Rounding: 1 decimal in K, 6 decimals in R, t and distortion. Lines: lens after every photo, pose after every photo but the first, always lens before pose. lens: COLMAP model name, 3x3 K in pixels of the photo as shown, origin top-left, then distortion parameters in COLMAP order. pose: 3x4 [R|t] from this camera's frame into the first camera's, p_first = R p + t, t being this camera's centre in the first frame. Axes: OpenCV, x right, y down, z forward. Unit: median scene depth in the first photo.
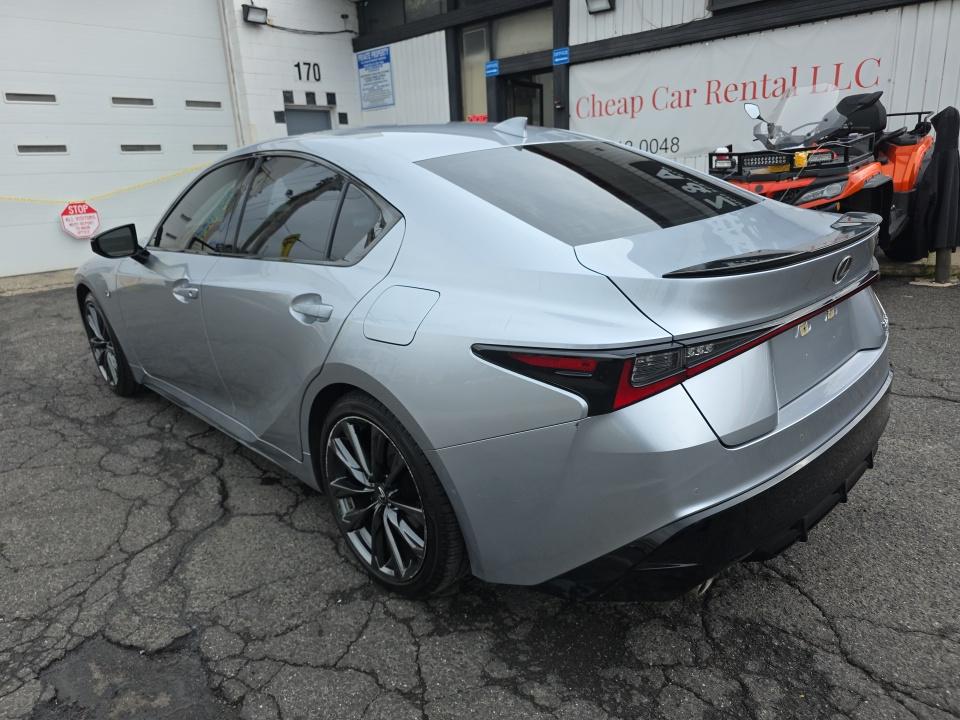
lens RADIAL K [[651.3, 0, 472.8], [0, 651.3, 372.2], [0, 0, 1]] dist [0.033873, -0.031028]
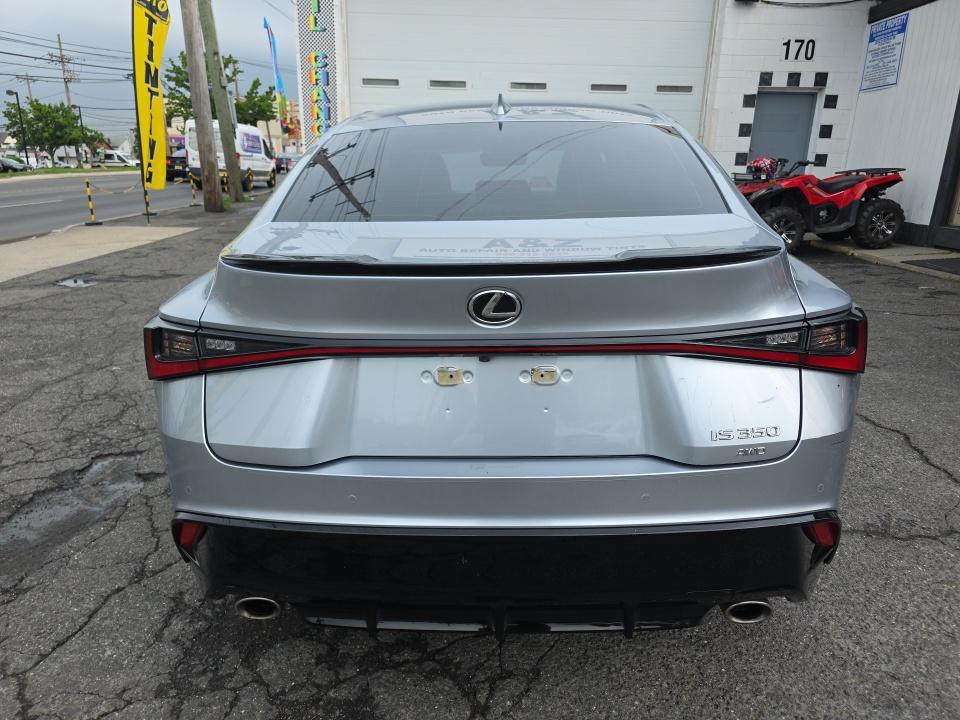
lens RADIAL K [[660.5, 0, 473.2], [0, 660.5, 363.7], [0, 0, 1]] dist [0.040781, -0.037084]
pose [[0.691892, 0.261677, -0.672912, 0.168068], [-0.262533, 0.959394, 0.103144, -0.024492], [0.672579, 0.105298, 0.732496, 0.078851]]
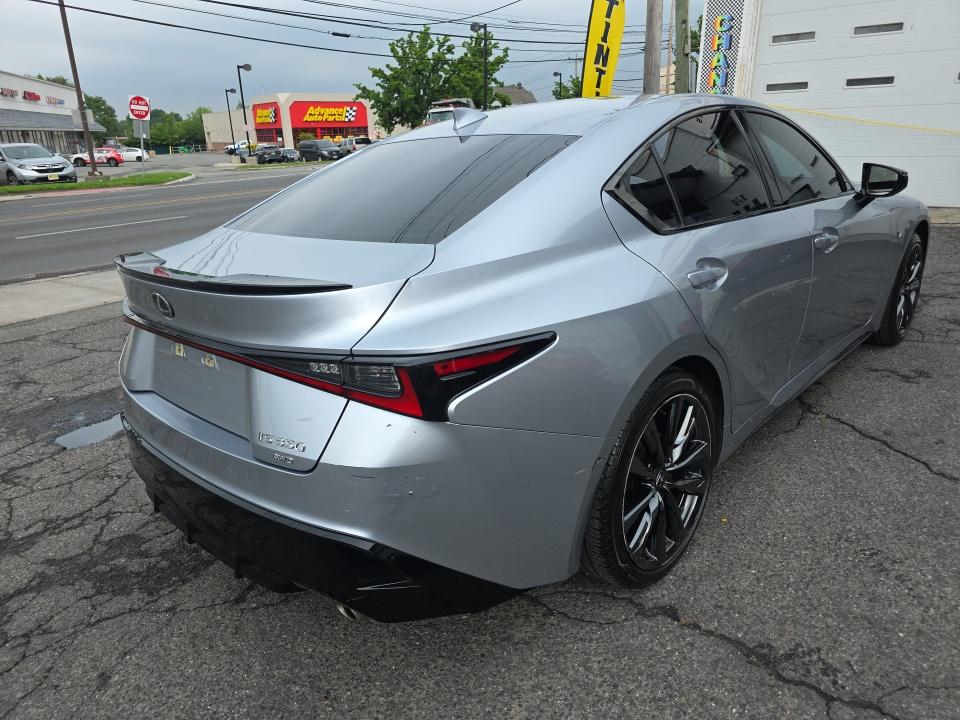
lens RADIAL K [[664.2, 0, 480.0], [0, 664.2, 360.0], [0, 0, 1]] dist [0.034856, -0.036952]
pose [[0.042727, 0.370226, -0.927959, 0.247631], [-0.268220, 0.898960, 0.346306, -0.086389], [0.962410, 0.234101, 0.137712, 0.215017]]
